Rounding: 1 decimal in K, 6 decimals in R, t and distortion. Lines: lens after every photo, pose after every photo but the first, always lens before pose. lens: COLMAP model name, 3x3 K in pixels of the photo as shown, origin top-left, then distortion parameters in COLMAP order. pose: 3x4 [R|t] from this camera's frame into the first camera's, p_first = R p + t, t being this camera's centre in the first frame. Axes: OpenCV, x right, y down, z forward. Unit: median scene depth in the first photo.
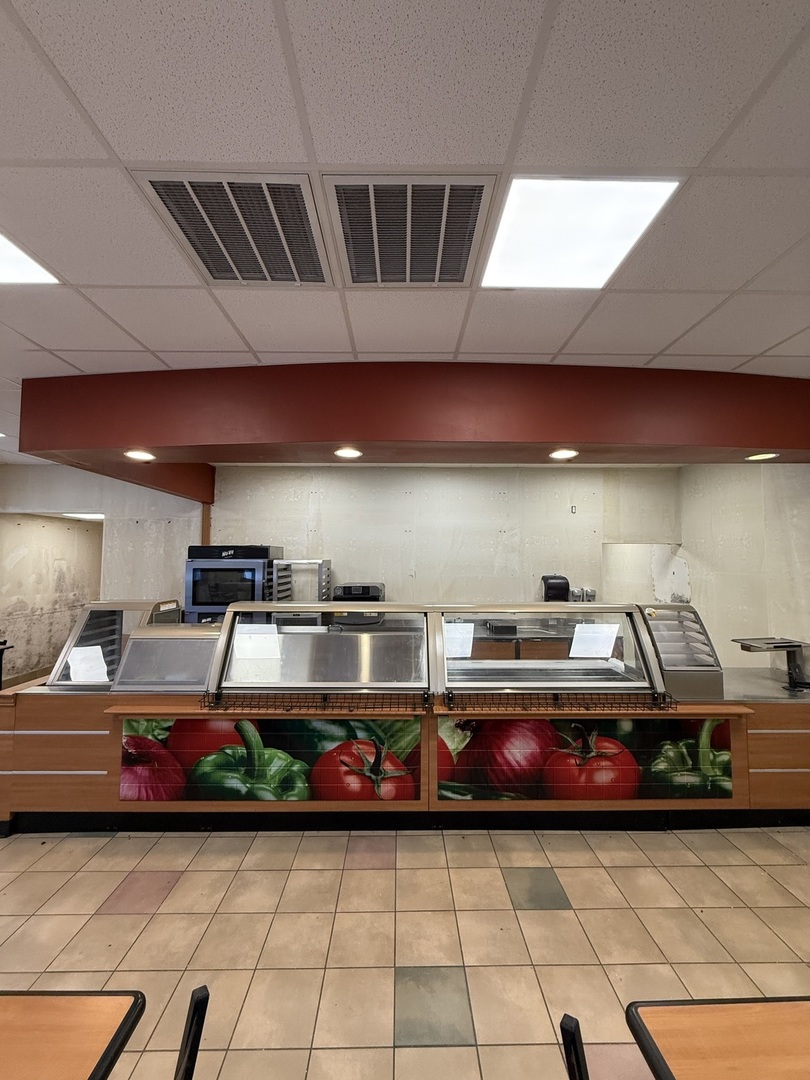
lens RADIAL K [[425.9, 0, 400.4], [0, 425.9, 544.6], [0, 0, 1]] dist [-0.000733, 0.000132]
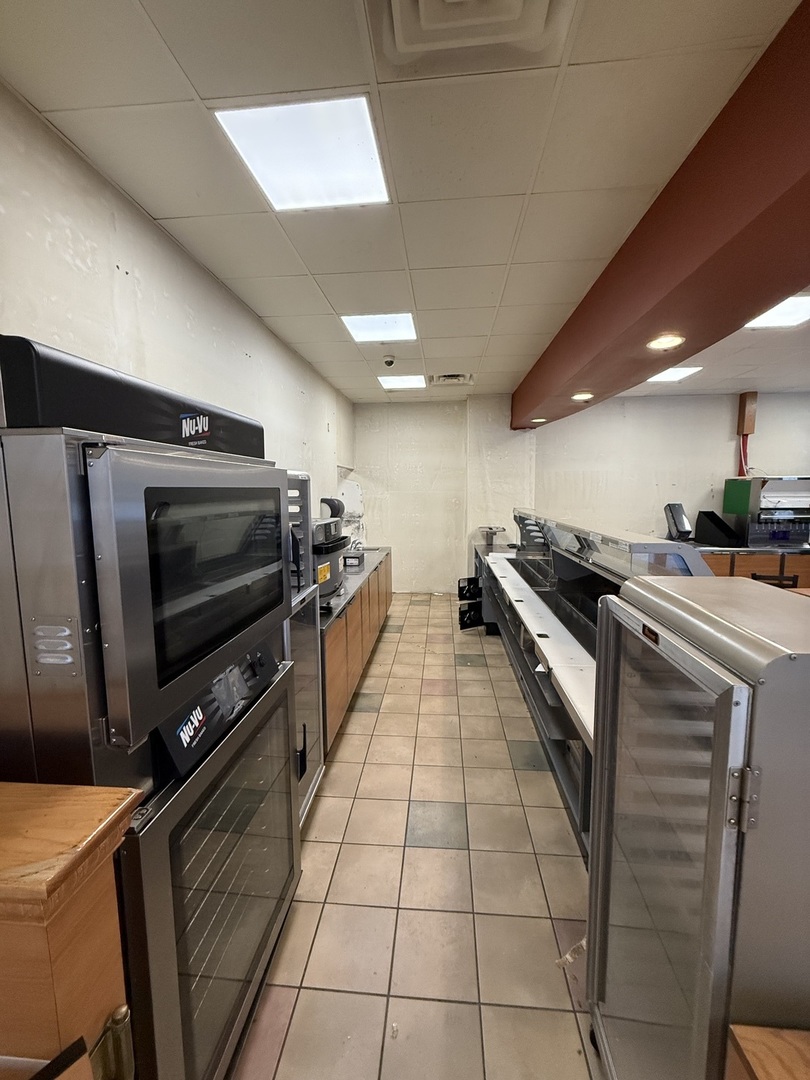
lens RADIAL K [[425.9, 0, 407.0], [0, 425.9, 546.3], [0, 0, 1]] dist [-0.000733, 0.000132]
pose [[0.109897, -0.132466, 0.985076, -1.155799], [-0.028433, 0.990255, 0.136335, 0.094189], [-0.993536, -0.042992, 0.105059, 1.486763]]
